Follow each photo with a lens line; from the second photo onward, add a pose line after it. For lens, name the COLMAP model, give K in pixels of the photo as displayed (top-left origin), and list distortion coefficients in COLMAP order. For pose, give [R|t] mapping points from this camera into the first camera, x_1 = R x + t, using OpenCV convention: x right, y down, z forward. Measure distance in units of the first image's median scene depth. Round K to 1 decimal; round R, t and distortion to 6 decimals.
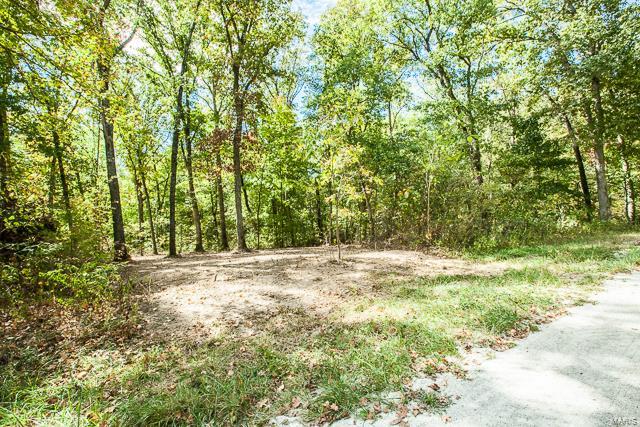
lens RADIAL K [[285.5, 0, 320.0], [0, 285.5, 213.5], [0, 0, 1]] dist [-0.056895, 0.015702]
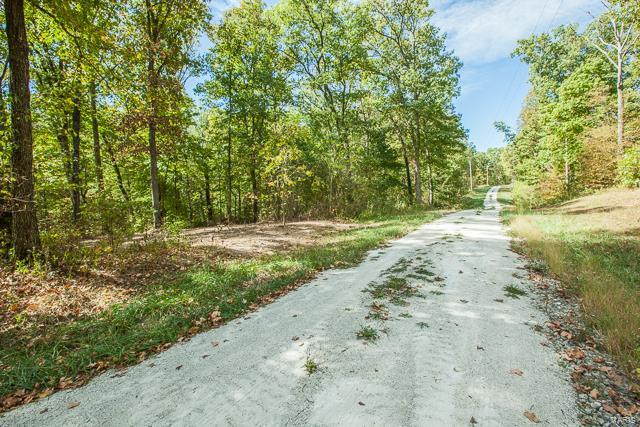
lens RADIAL K [[285.5, 0, 320.0], [0, 285.5, 213.5], [0, 0, 1]] dist [-0.056895, 0.015702]
pose [[0.888287, -0.008922, 0.459202, -0.198887], [-0.013921, 0.998829, 0.046335, 0.010144], [-0.459077, -0.047552, 0.887123, -0.178579]]
